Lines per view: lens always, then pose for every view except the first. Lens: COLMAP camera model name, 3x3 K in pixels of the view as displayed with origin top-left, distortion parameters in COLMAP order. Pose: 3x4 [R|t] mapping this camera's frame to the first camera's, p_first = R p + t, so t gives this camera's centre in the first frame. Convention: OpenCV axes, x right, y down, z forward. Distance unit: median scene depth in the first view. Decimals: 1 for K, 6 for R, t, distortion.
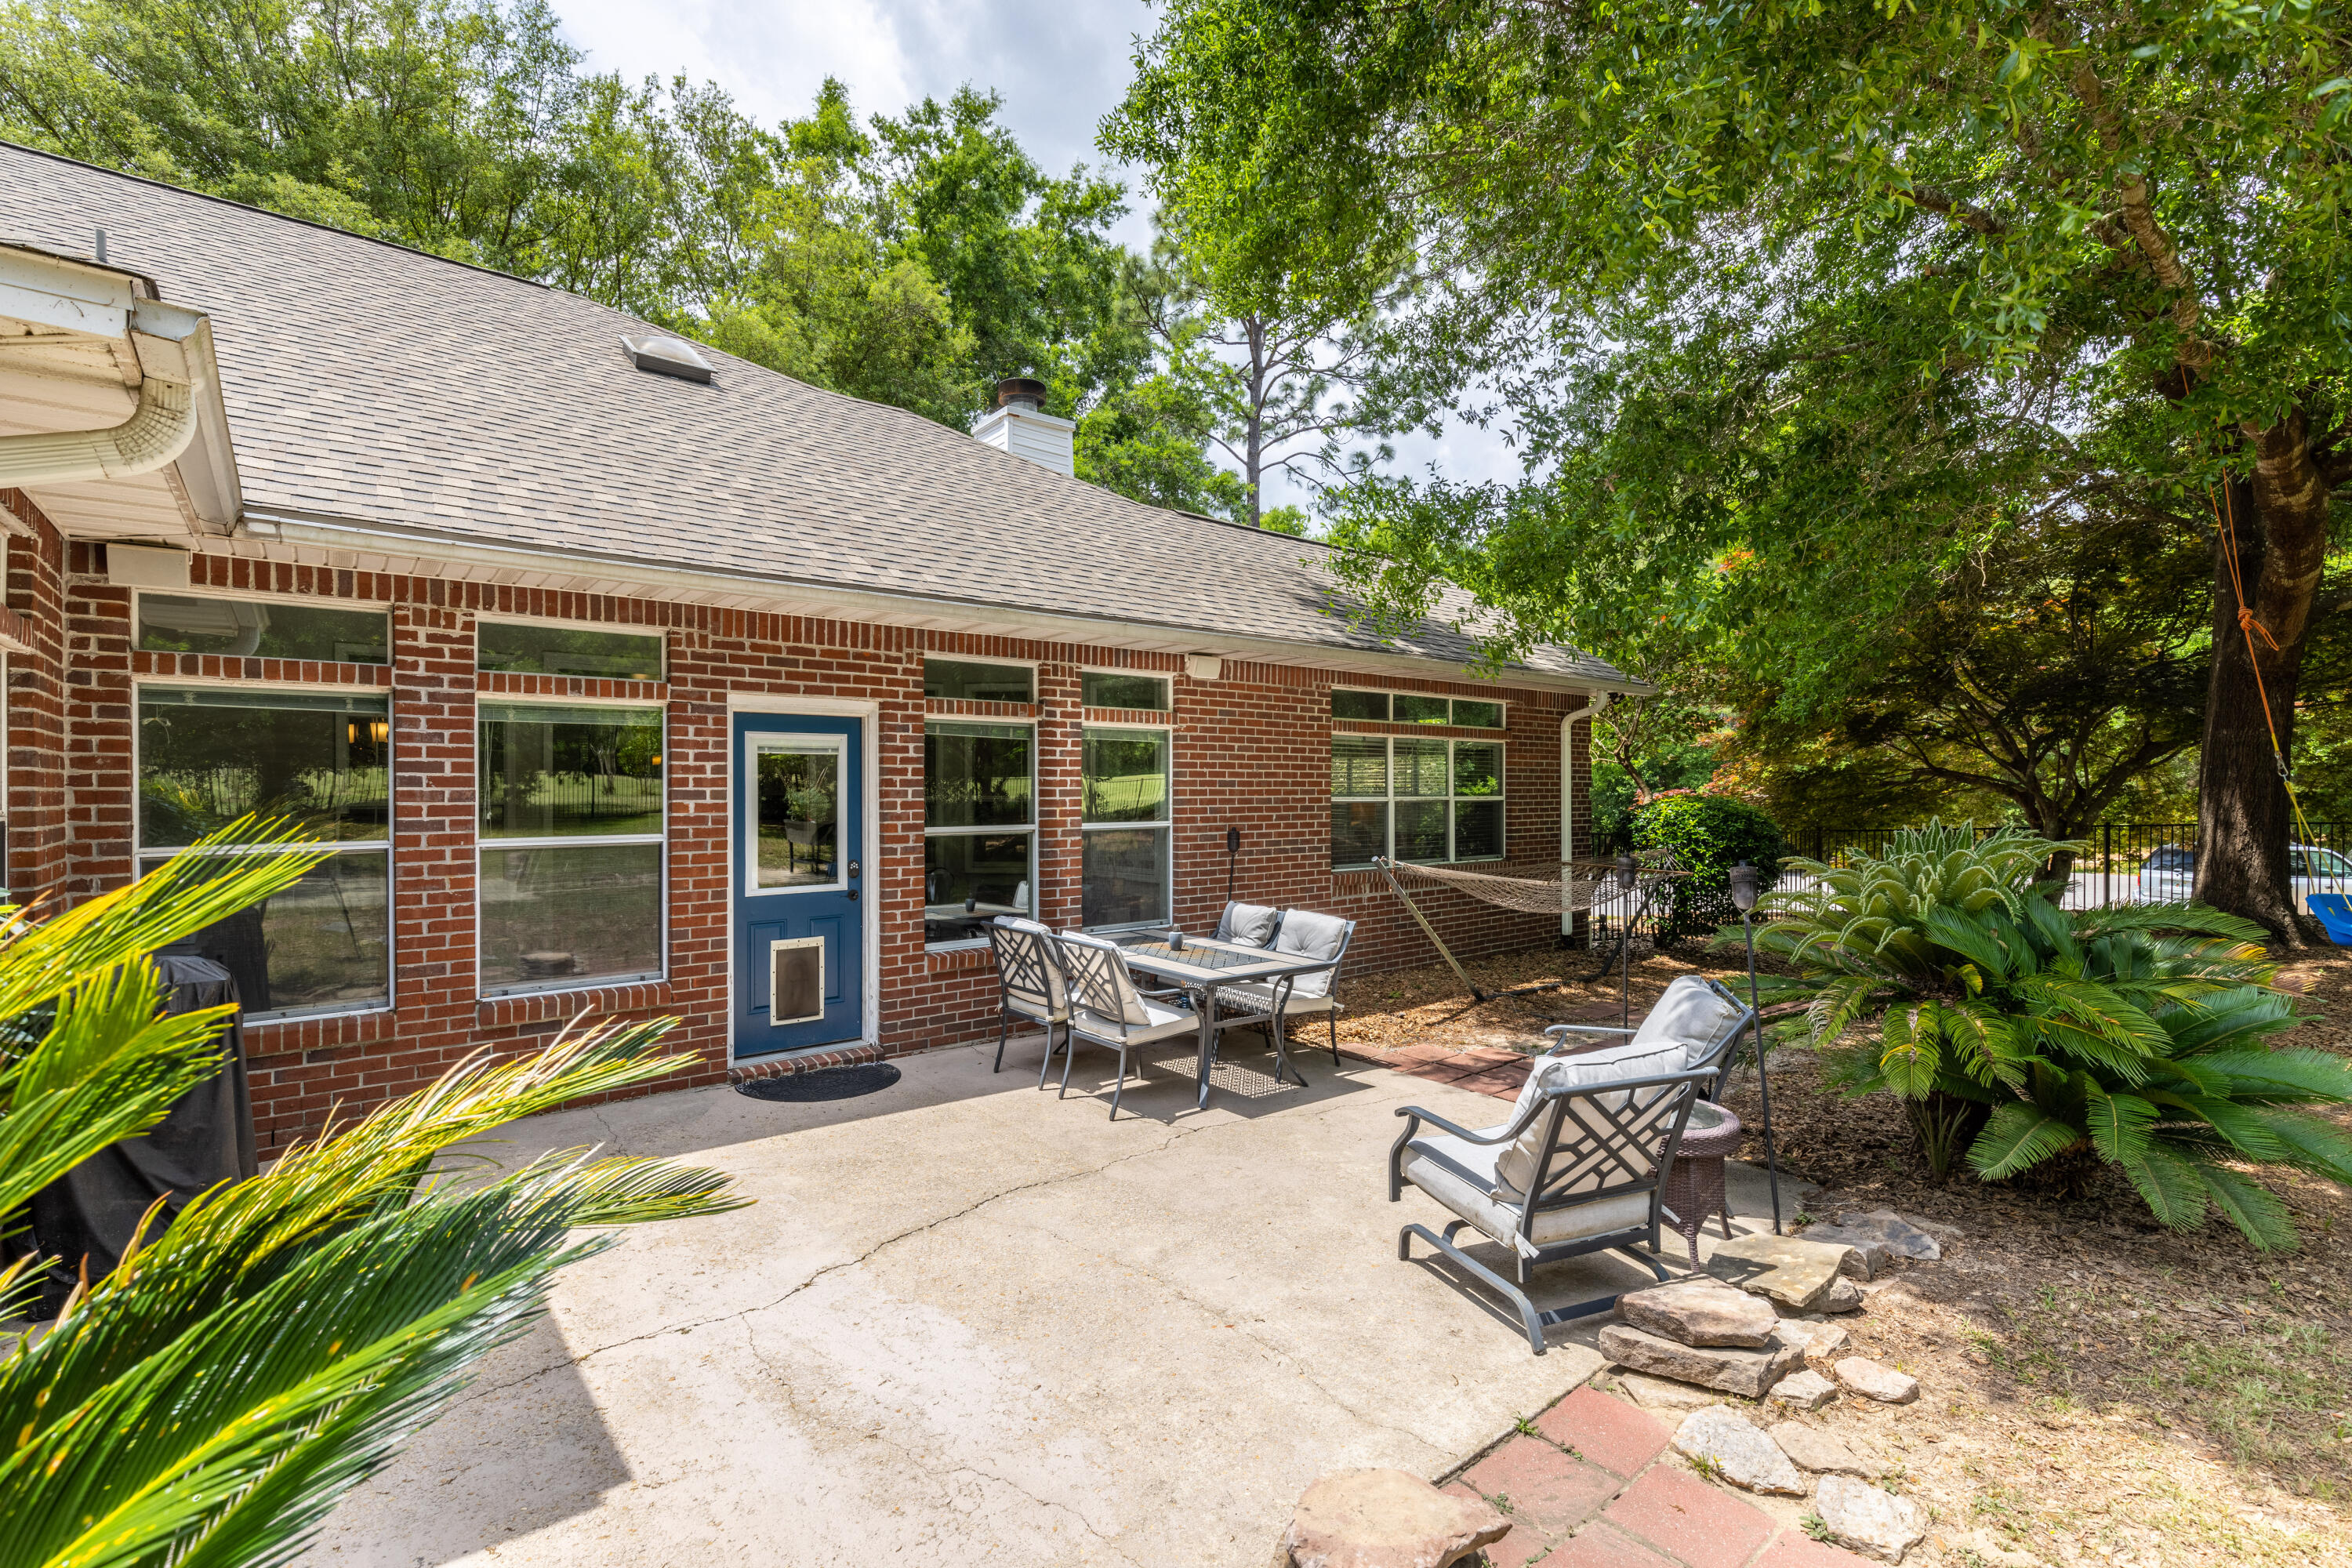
lens RADIAL K [[1074.8, 0, 1185.9], [0, 1074.8, 797.6], [0, 0, 1]] dist [0.005371, 0.000405]
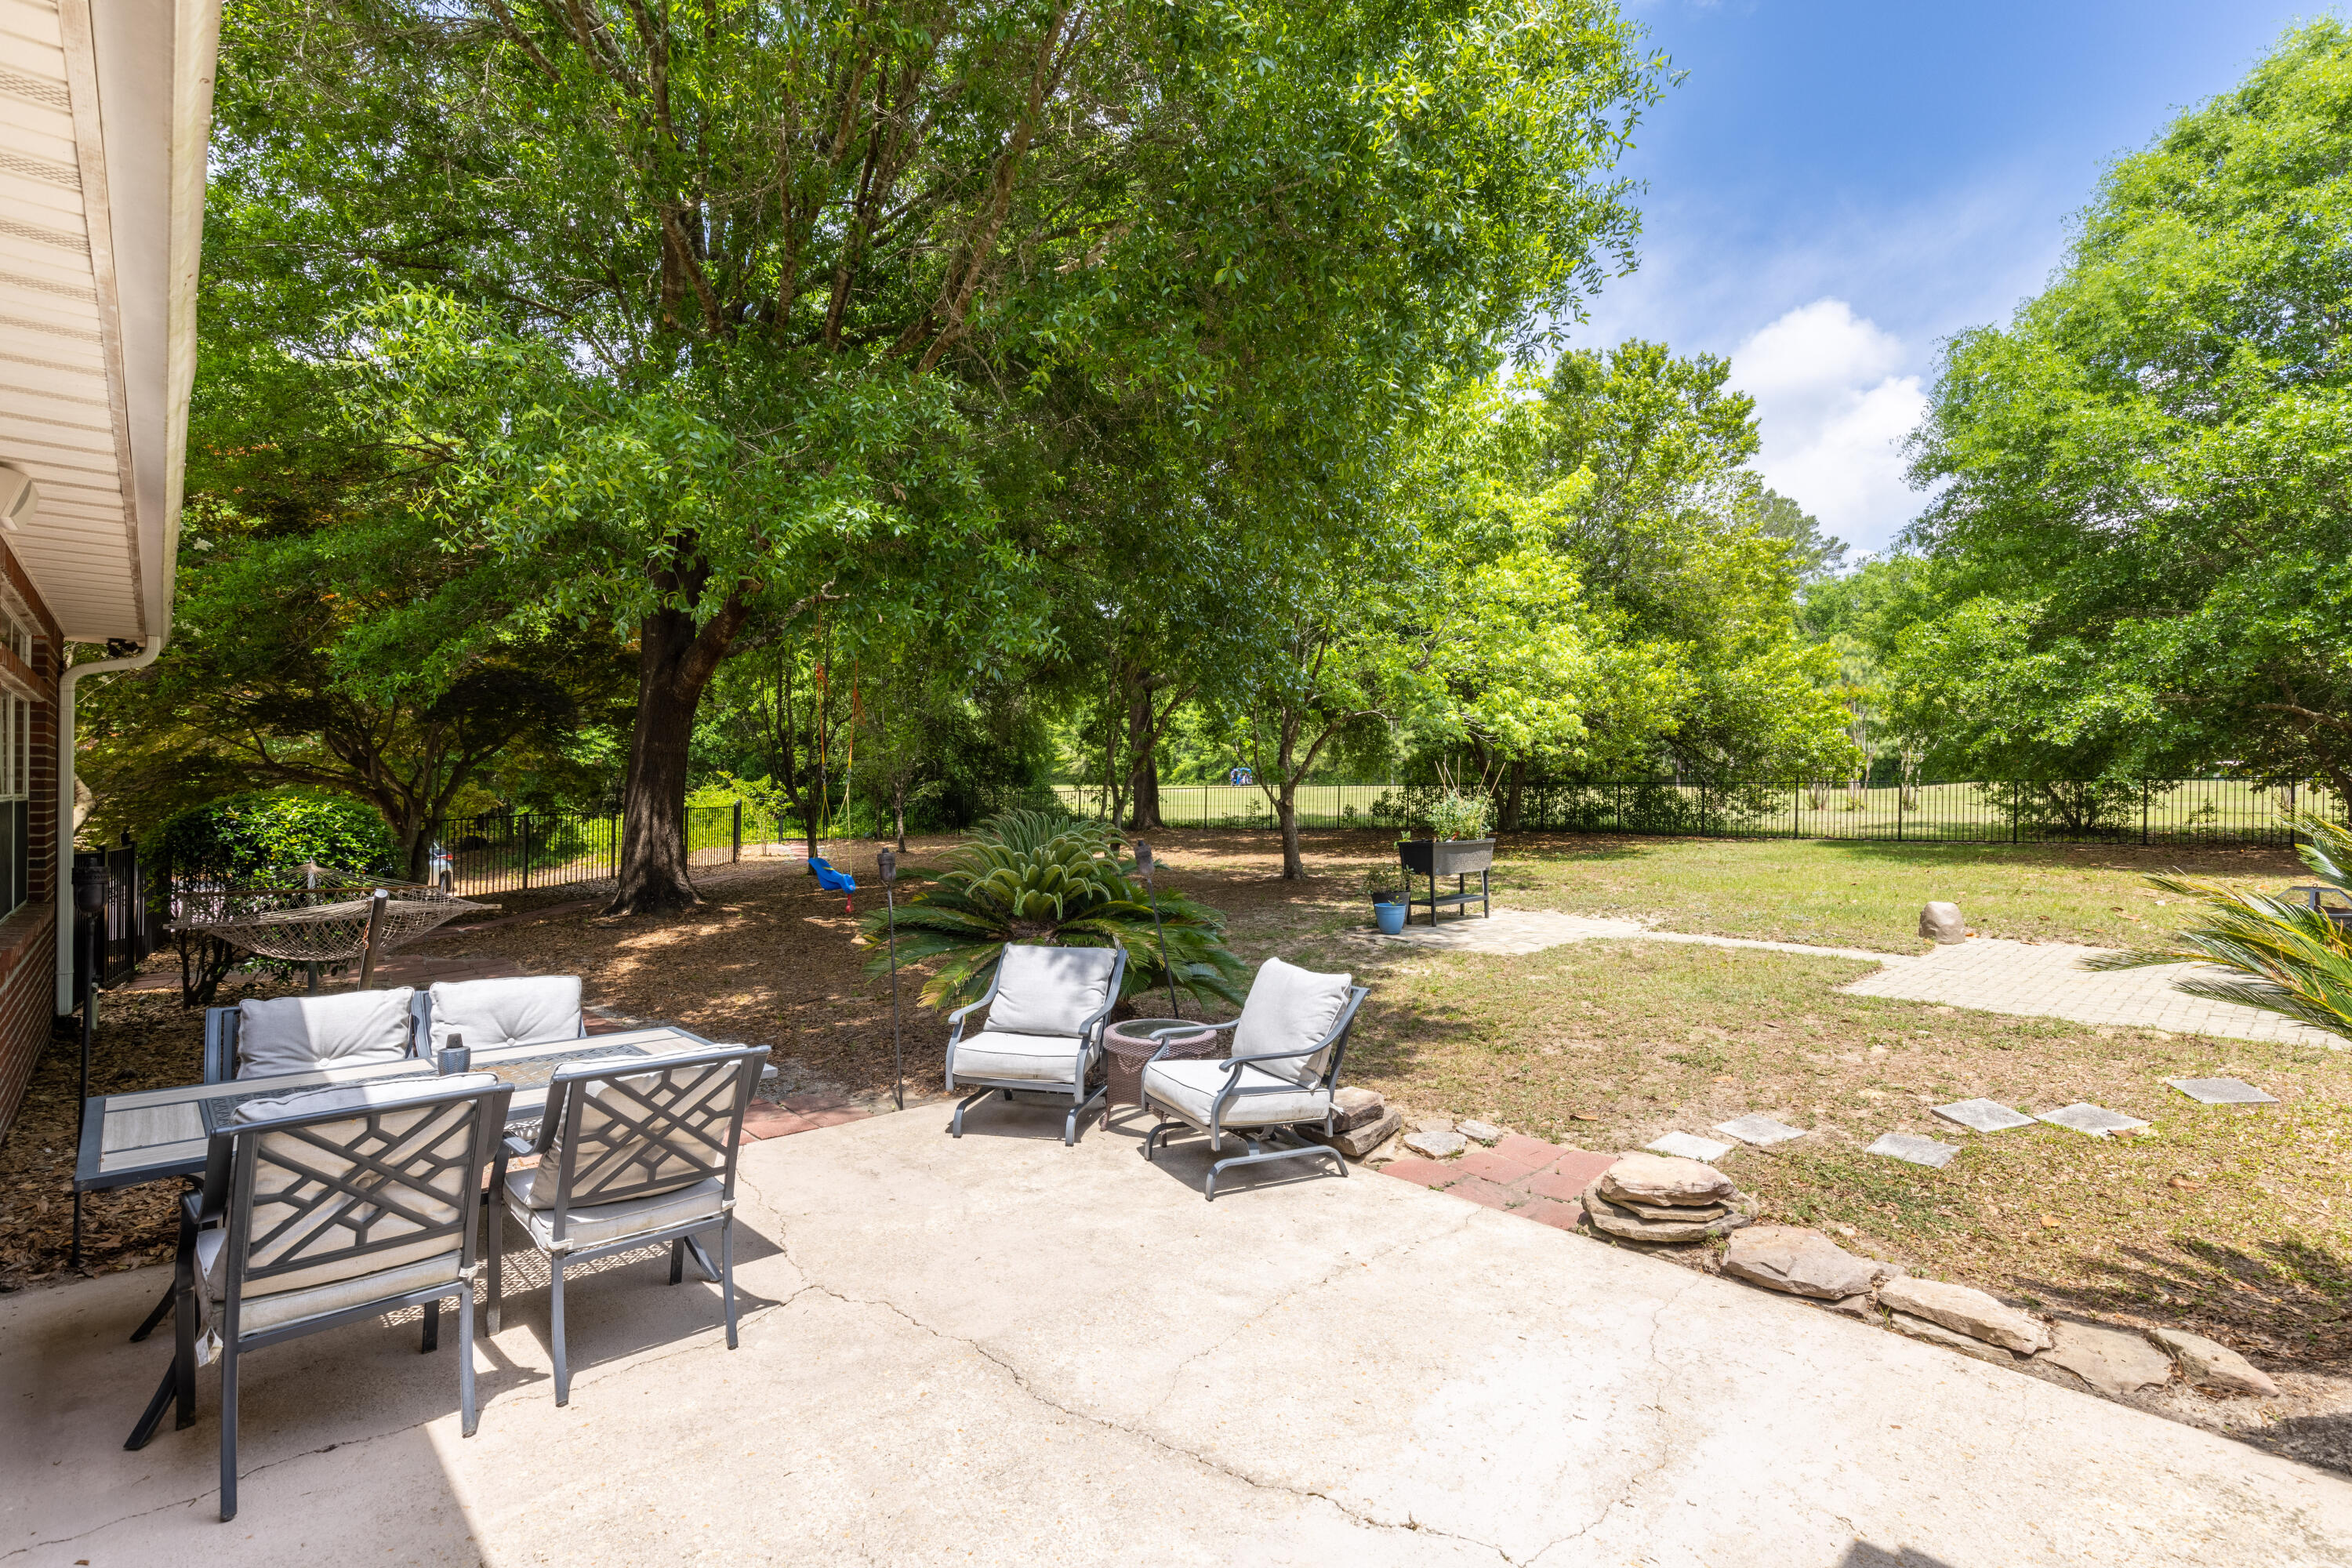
lens RADIAL K [[1074.8, 0, 1189.8], [0, 1074.8, 787.9], [0, 0, 1]] dist [0.005371, 0.000405]
pose [[-0.071796, 0.007032, 0.997395, -0.786346], [-0.002253, 0.999971, -0.007212, -0.002589], [-0.997417, -0.002765, -0.071778, 0.920284]]
